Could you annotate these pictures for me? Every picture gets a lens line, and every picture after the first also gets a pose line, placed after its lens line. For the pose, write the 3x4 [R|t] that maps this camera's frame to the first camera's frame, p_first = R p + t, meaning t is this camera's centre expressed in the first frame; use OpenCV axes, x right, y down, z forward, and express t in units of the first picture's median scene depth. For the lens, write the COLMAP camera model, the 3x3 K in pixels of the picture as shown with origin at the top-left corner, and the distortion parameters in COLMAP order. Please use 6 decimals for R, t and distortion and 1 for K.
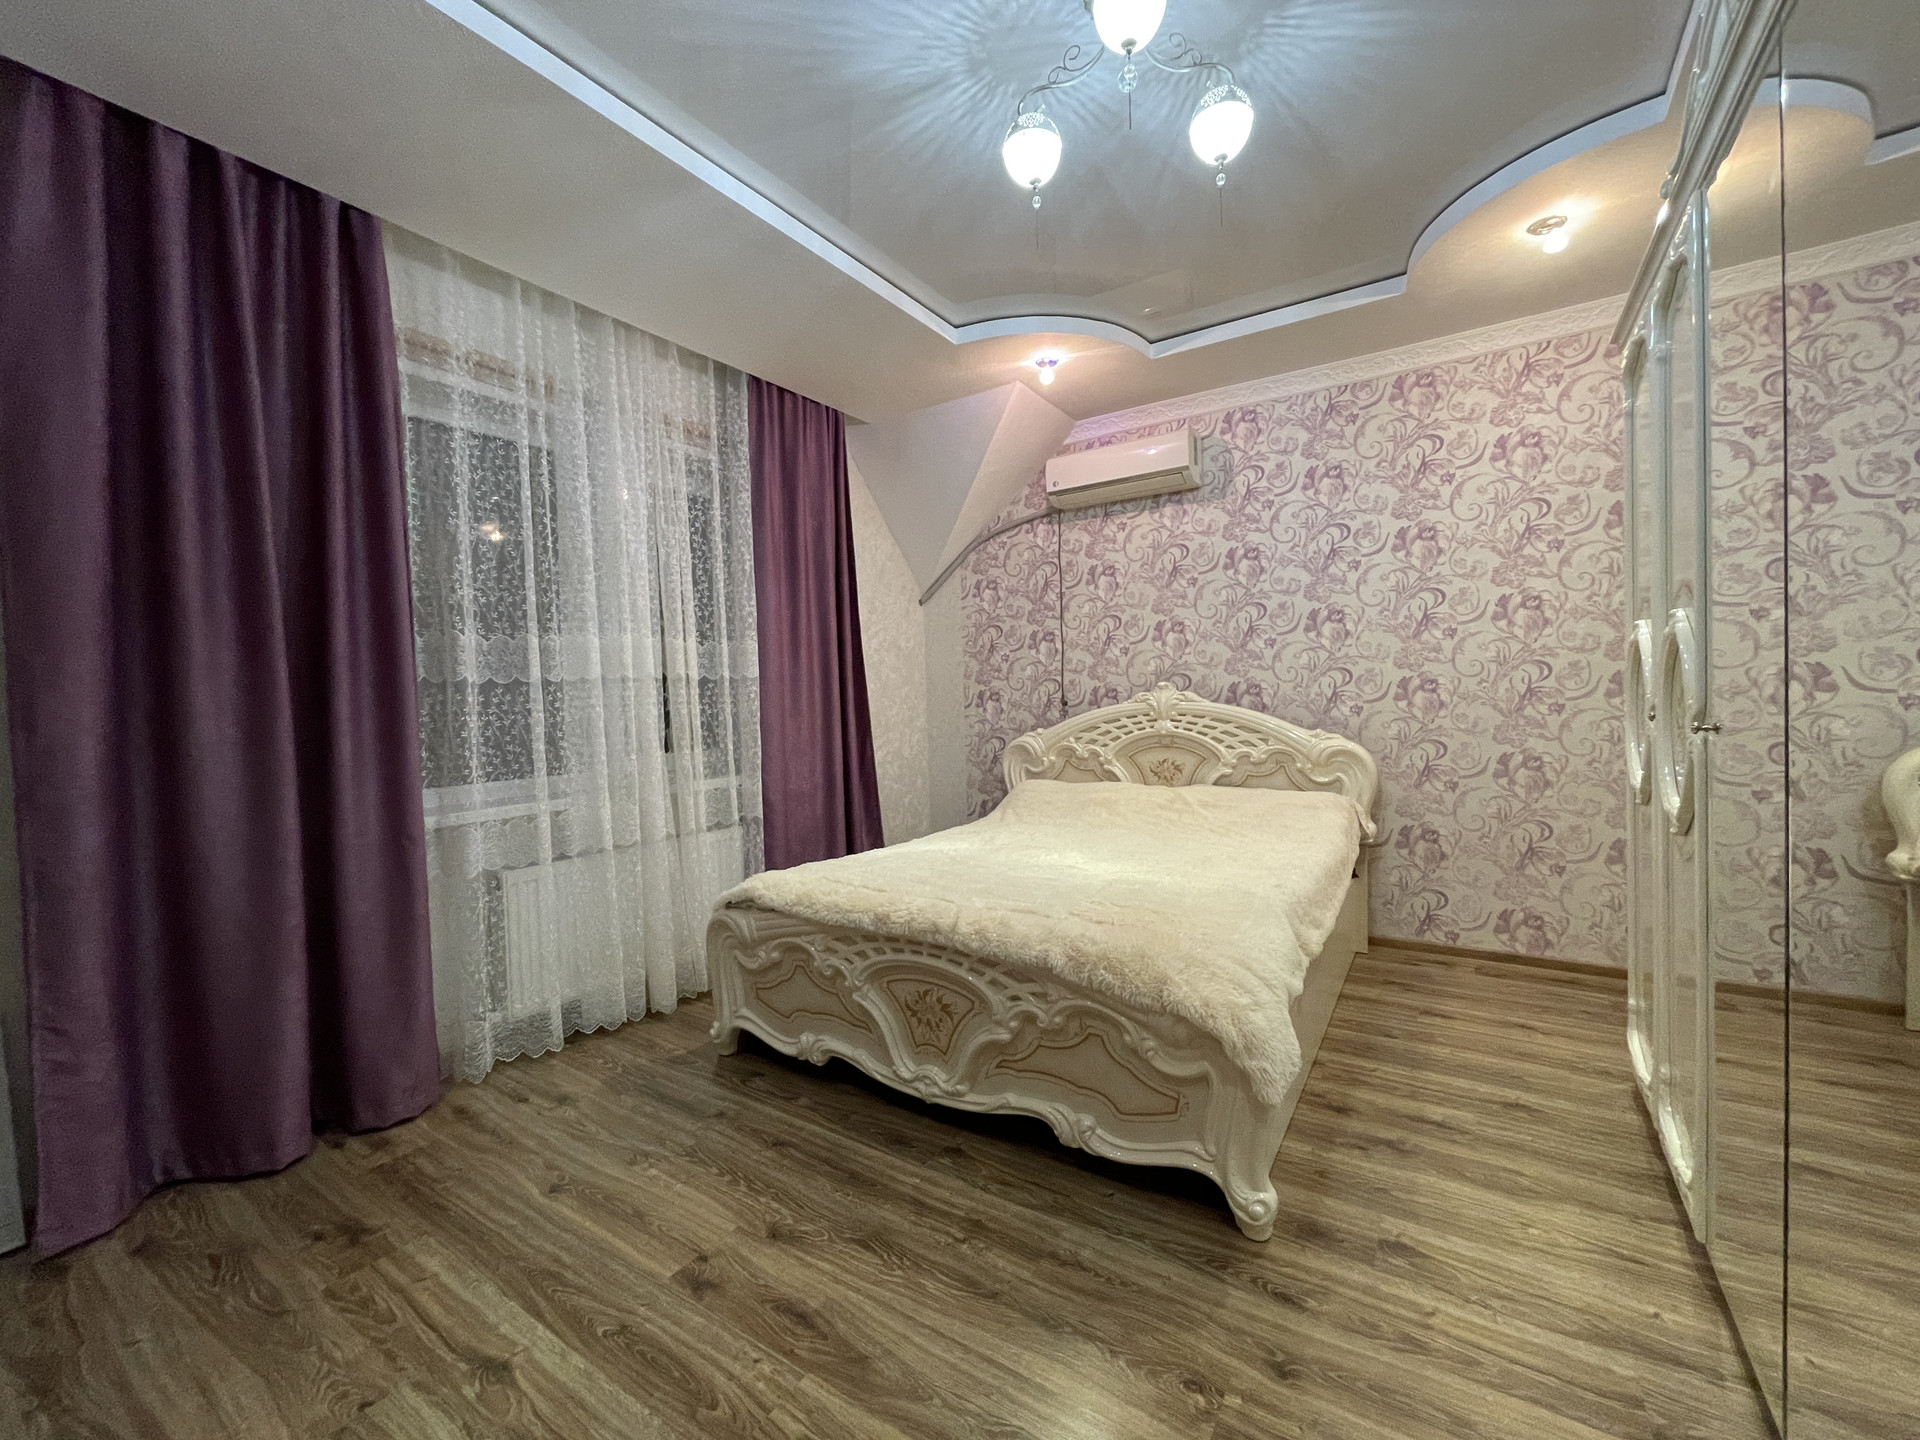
lens RADIAL K [[778.7, 0, 956.4], [0, 778.7, 720.8], [0, 0, 1]] dist [-0.003144, 0.002947]
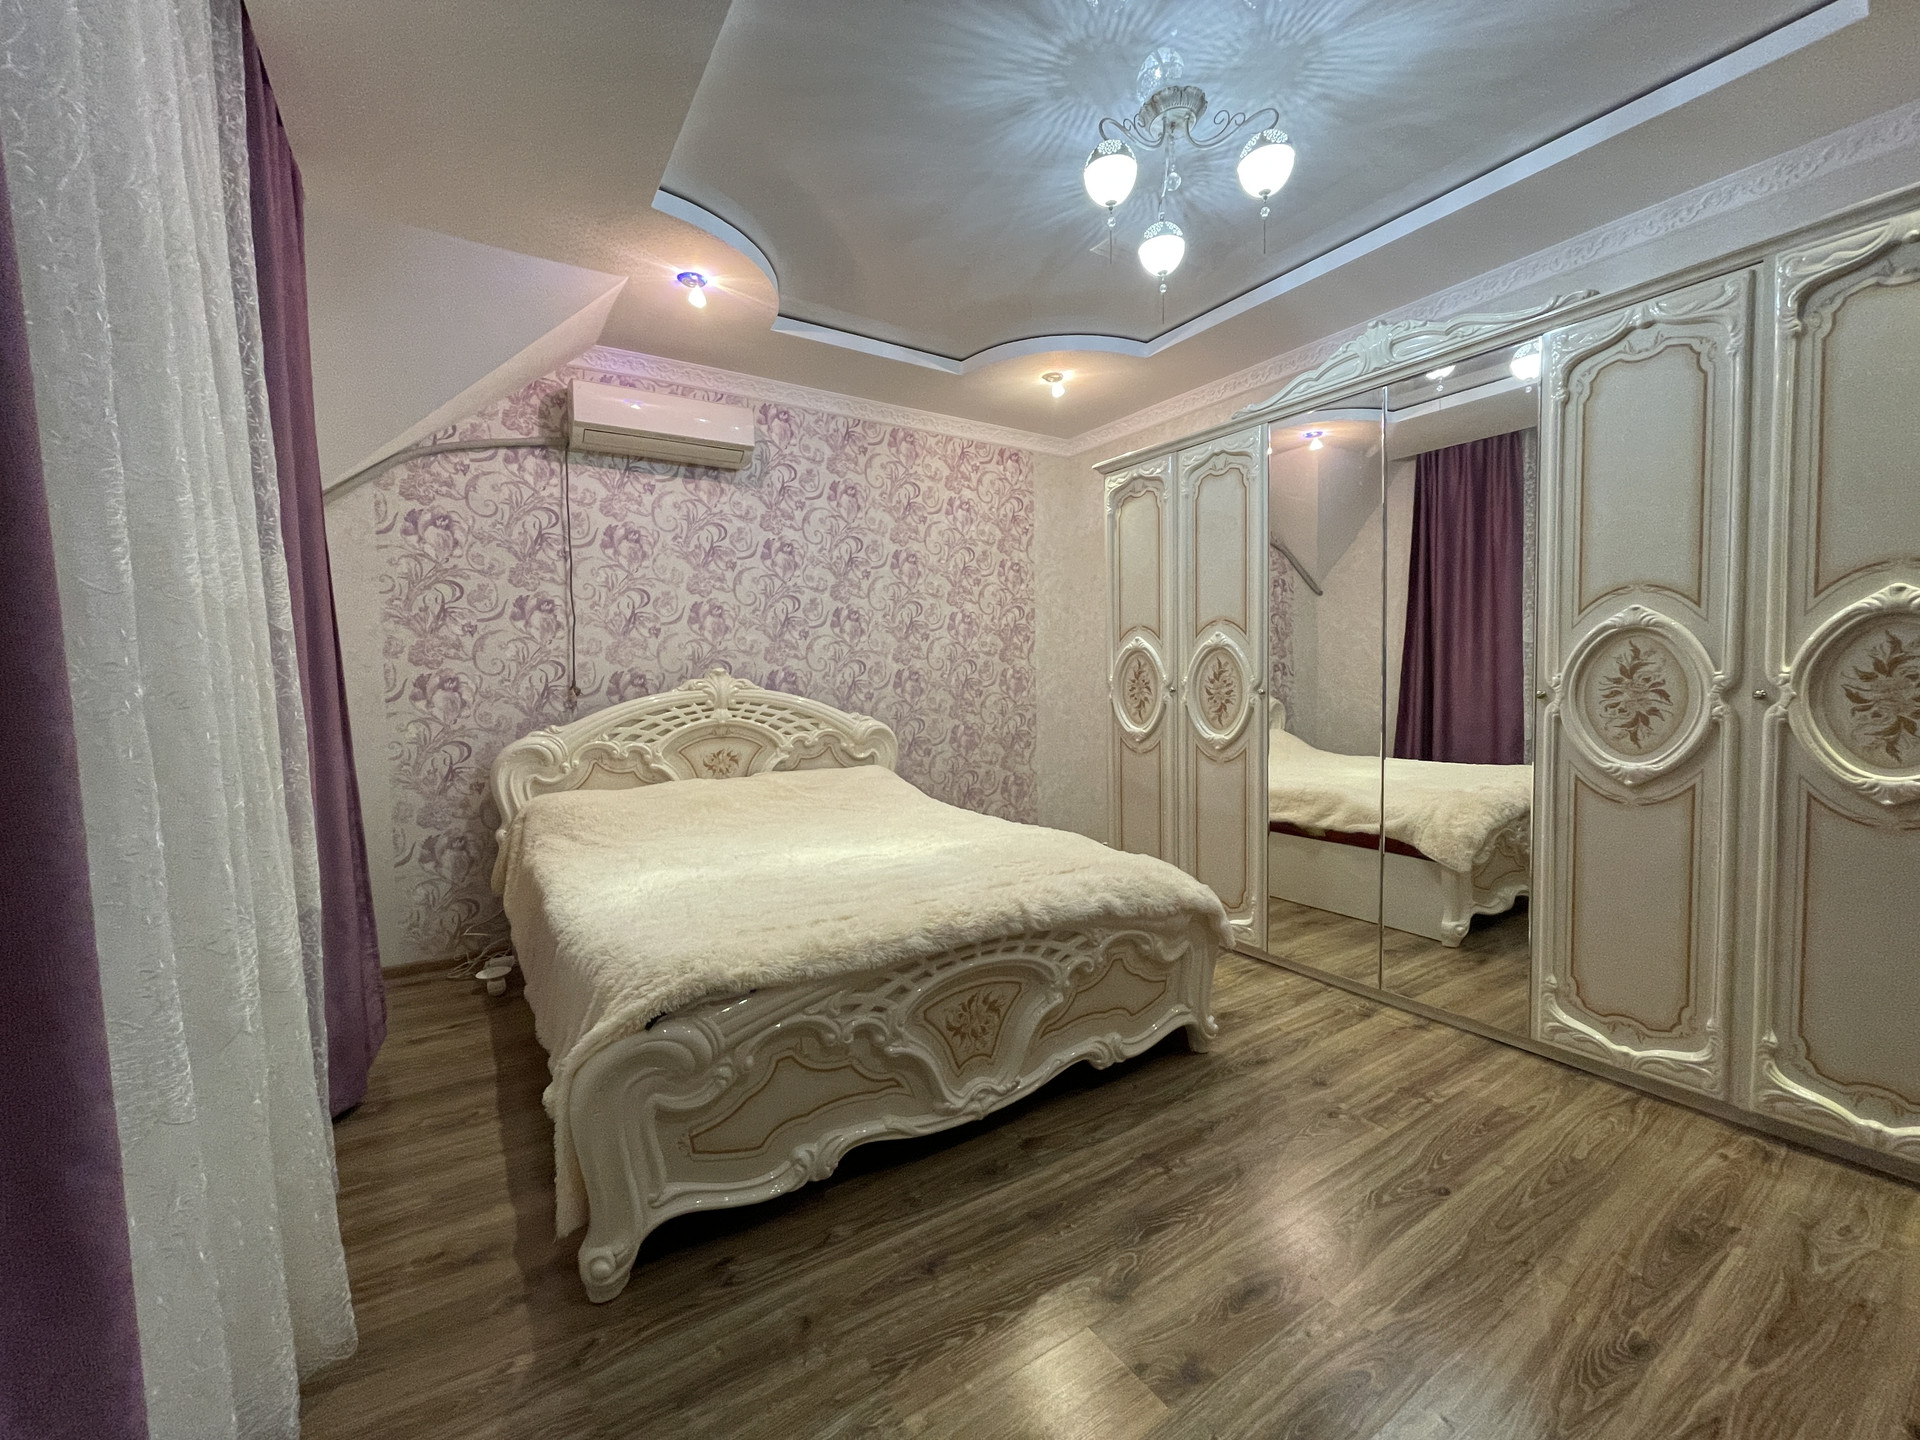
lens RADIAL K [[778.7, 0, 956.6], [0, 778.7, 721.1], [0, 0, 1]] dist [-0.003144, 0.002947]
pose [[0.398172, -0.030497, 0.916804, -0.492876], [0.036802, 0.999174, 0.017254, 0.008204], [-0.916572, 0.026870, 0.398965, 0.375778]]
